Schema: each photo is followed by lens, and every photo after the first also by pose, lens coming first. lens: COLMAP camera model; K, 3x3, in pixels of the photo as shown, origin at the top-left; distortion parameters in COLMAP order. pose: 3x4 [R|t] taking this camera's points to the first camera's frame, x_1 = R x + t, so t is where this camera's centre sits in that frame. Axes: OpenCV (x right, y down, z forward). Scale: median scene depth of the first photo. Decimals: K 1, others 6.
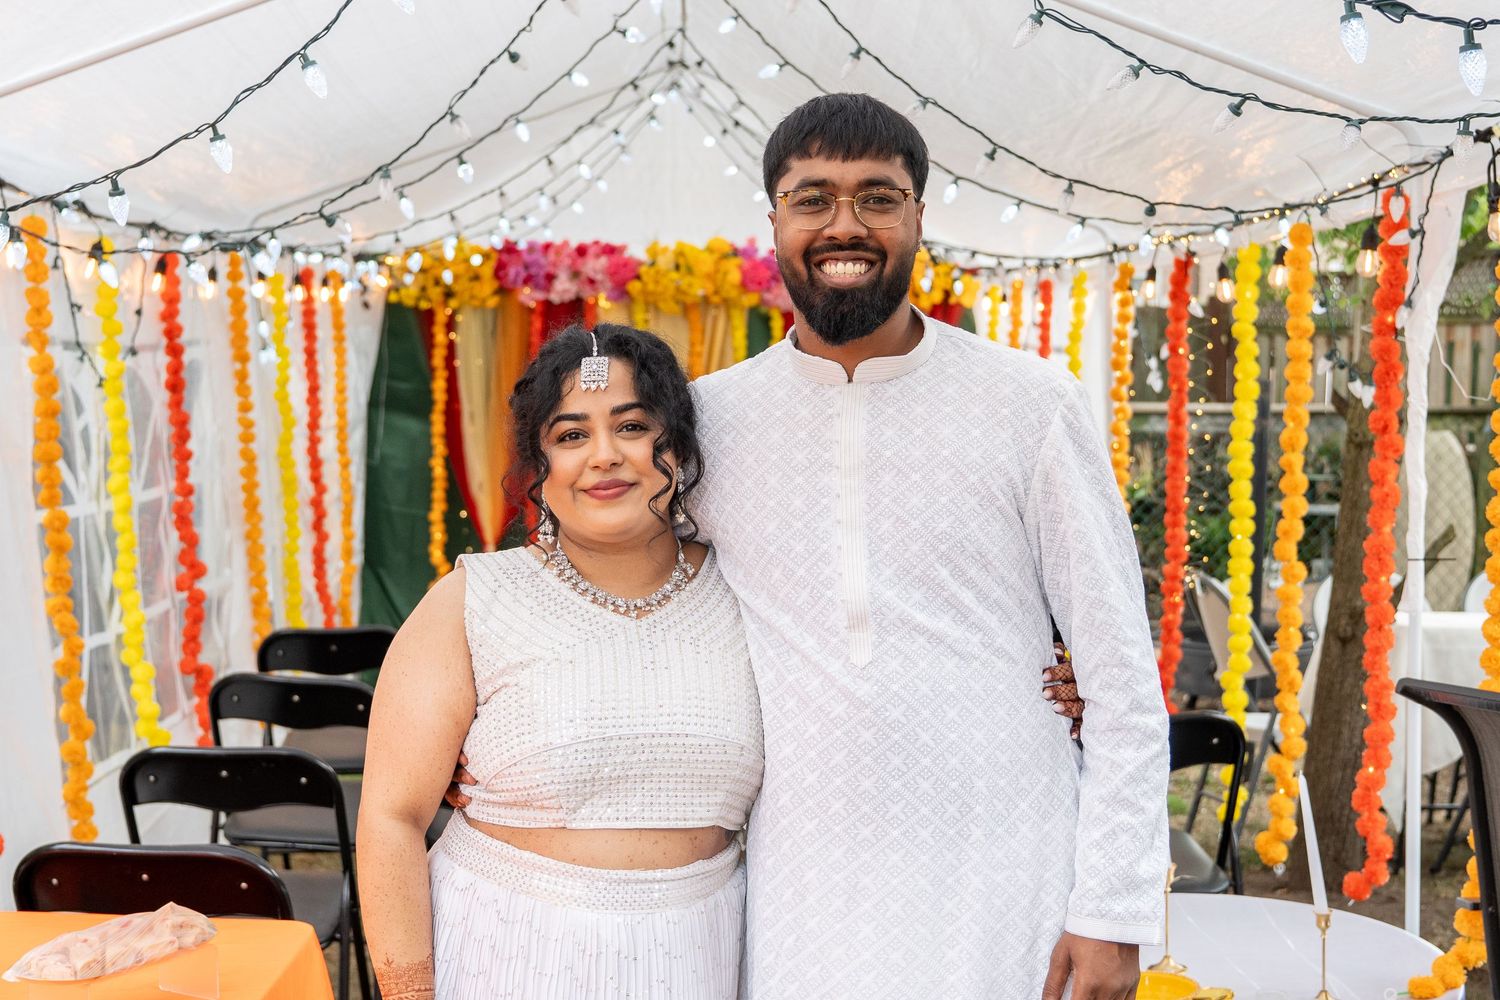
lens RADIAL K [[2223.1, 0, 750.0], [0, 2223.1, 500.0], [0, 0, 1]] dist [-0.062874, -0.081051]
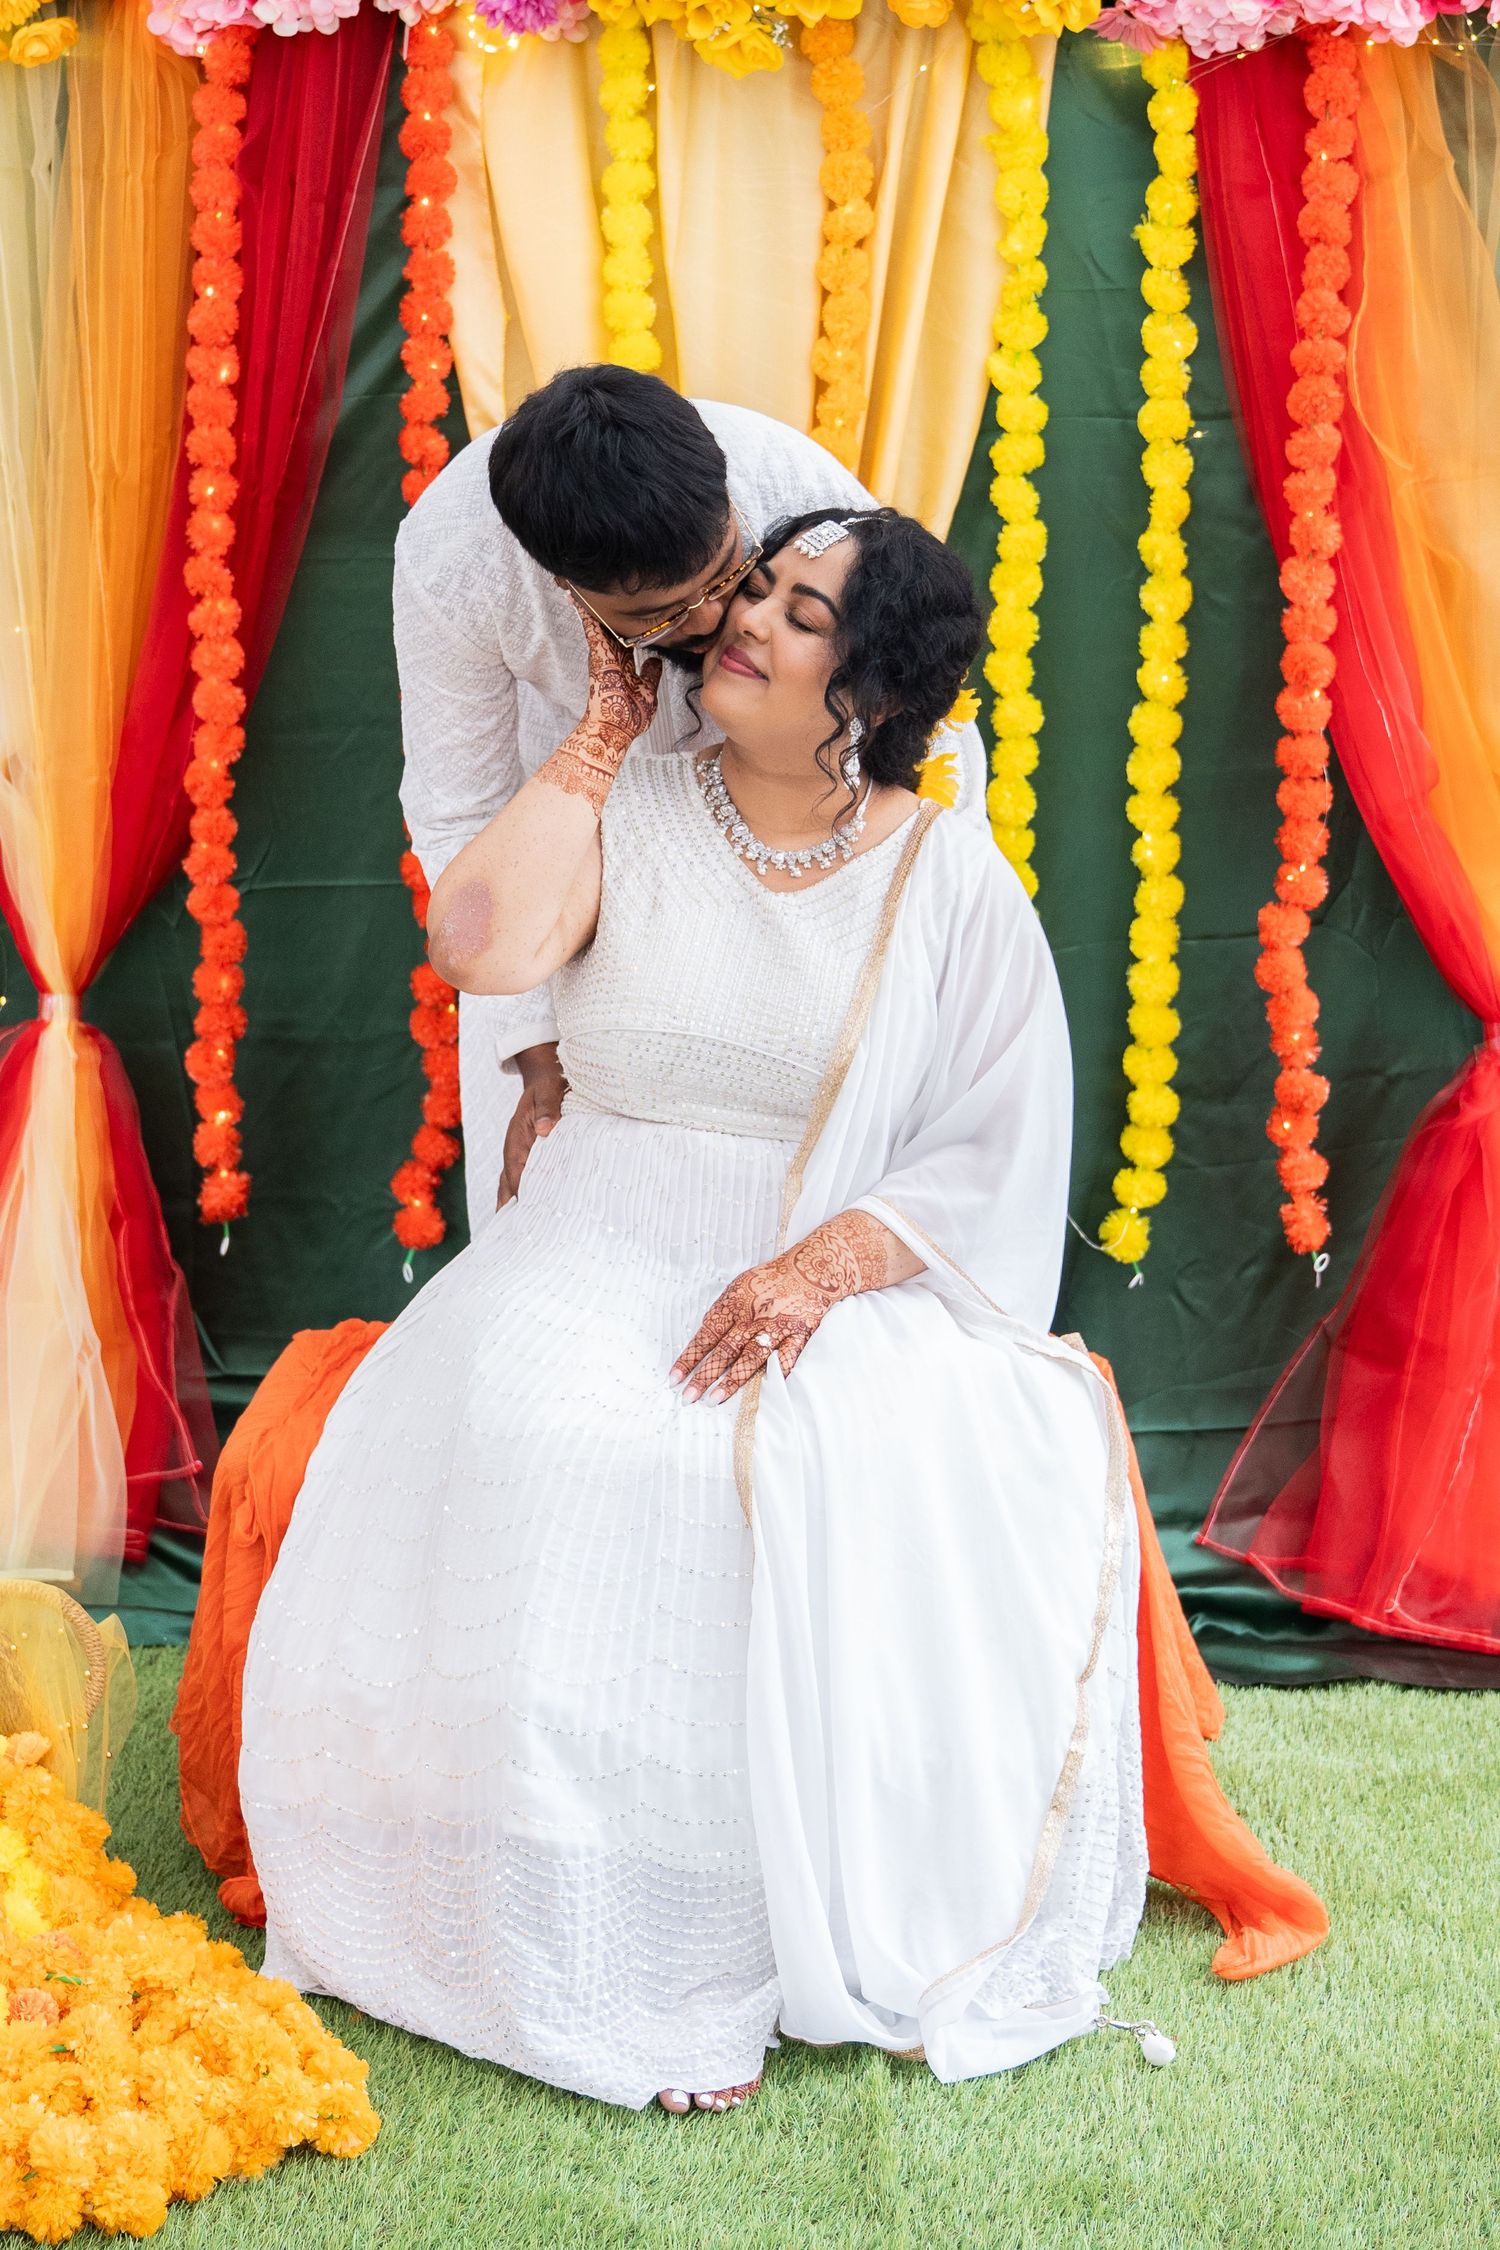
lens RADIAL K [[3334.7, 0, 776.4], [0, 3334.7, 986.8], [0, 0, 1]] dist [-0.062874, -0.081051]
pose [[0.993674, 0.012588, -0.111591, 0.010402], [0.002667, 0.990772, 0.135510, -0.033030], [0.112267, -0.134950, 0.984472, 0.622431]]
